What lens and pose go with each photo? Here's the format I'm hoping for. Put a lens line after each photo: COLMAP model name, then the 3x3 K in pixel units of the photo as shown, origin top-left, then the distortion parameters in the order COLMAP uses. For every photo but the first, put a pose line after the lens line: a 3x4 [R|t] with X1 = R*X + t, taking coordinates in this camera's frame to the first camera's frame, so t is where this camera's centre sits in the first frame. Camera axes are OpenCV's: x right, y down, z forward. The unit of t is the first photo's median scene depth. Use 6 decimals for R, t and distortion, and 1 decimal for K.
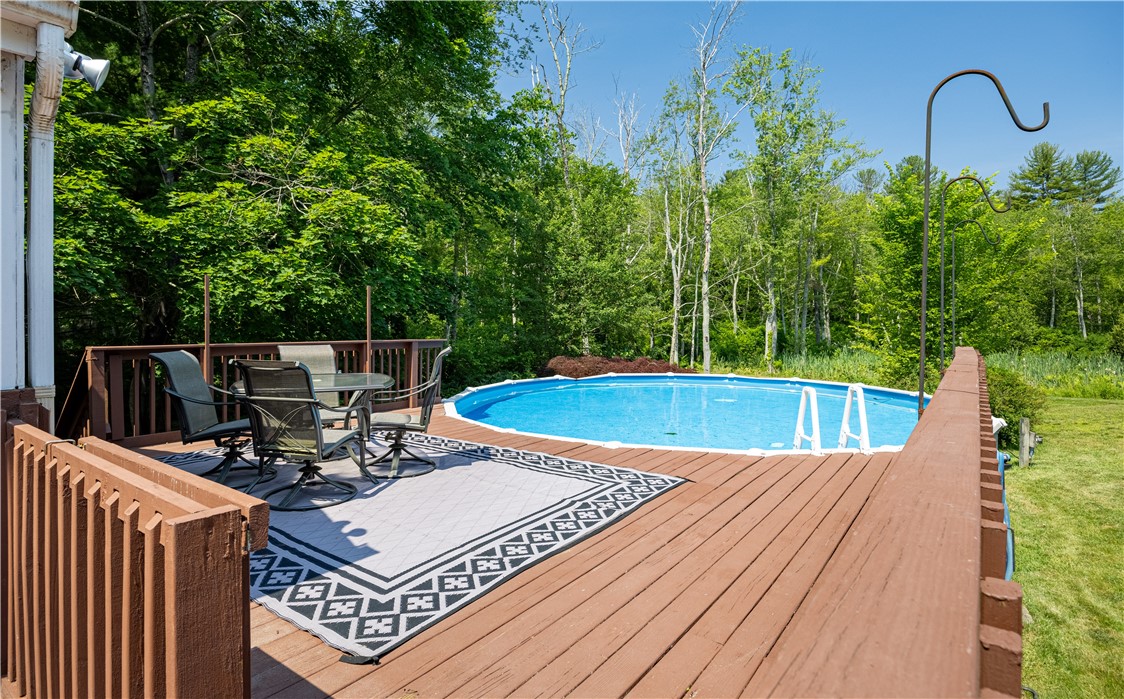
lens RADIAL K [[568.9, 0, 581.0], [0, 568.9, 323.3], [0, 0, 1]] dist [-0.014542, -0.000492]
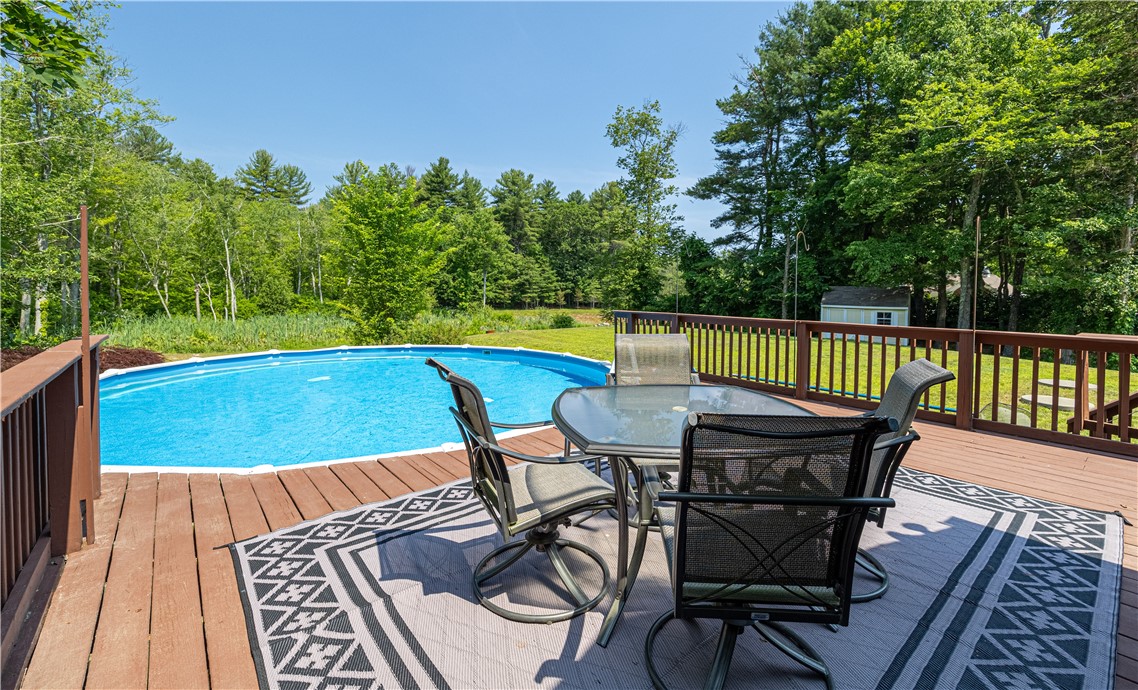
lens RADIAL K [[475.3, 0, 560.3], [0, 475.3, 309.9], [0, 0, 1]] dist [0.004807, 0.000802]
pose [[0.276278, -0.033203, 0.960504, -0.088813], [-0.006720, 0.999312, 0.036478, -0.001443], [-0.961054, -0.016533, 0.275864, 0.090973]]
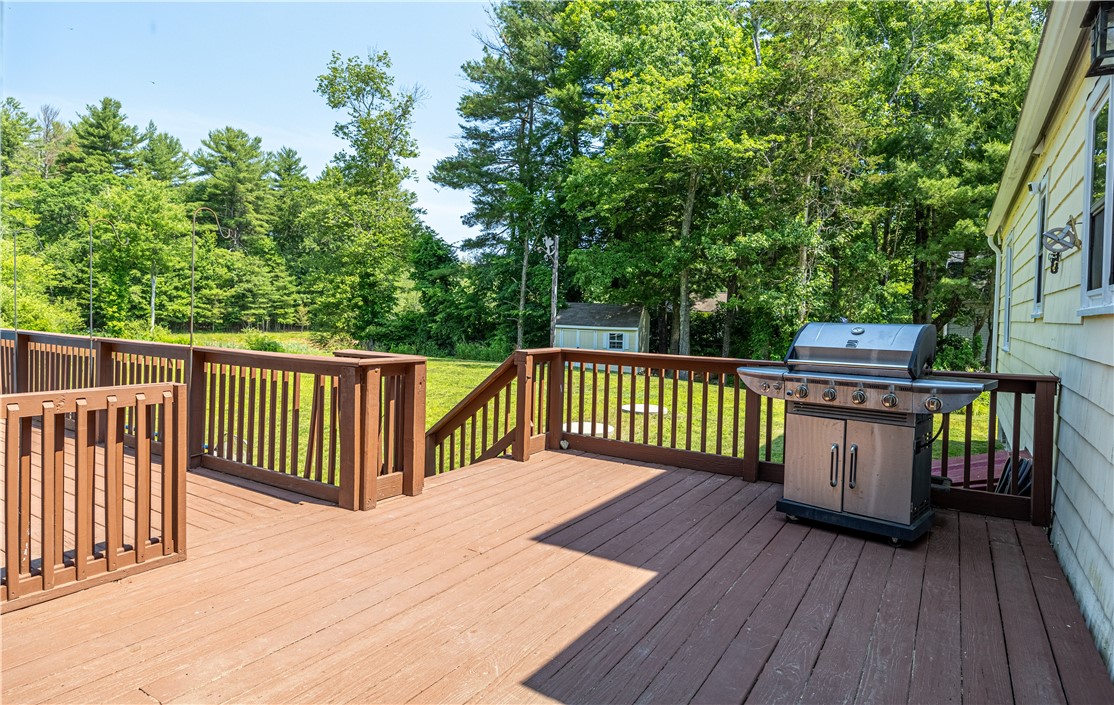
lens RADIAL K [[635.9, 0, 540.5], [0, 635.9, 335.0], [0, 0, 1]] dist [-0.001371, -0.000312]
pose [[-0.040463, -0.036188, 0.998525, -0.080613], [-0.015870, 0.999241, 0.035571, -0.001091], [-0.999055, -0.014407, -0.041007, -0.014289]]
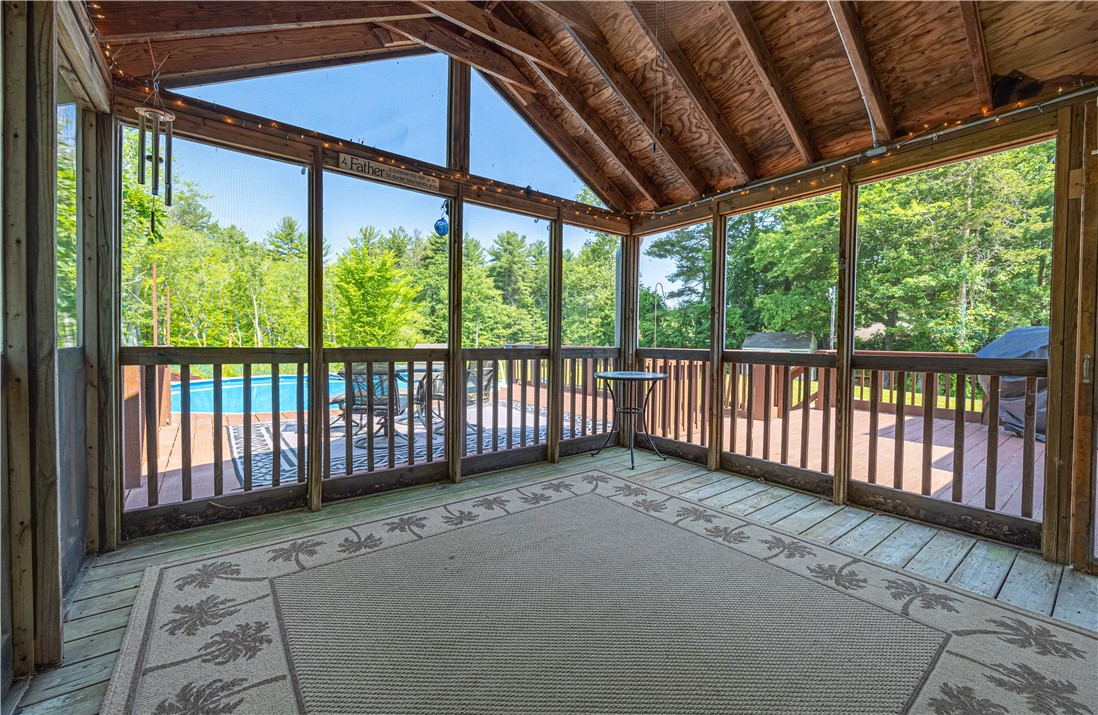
lens RADIAL K [[435.0, 0, 548.6], [0, 435.0, 350.7], [0, 0, 1]] dist [-0.001613, -0.000423]
pose [[0.296194, -0.019753, 0.954924, -0.129983], [-0.003410, 0.999758, 0.021738, 0.003015], [-0.955122, -0.009695, 0.296055, 0.028882]]
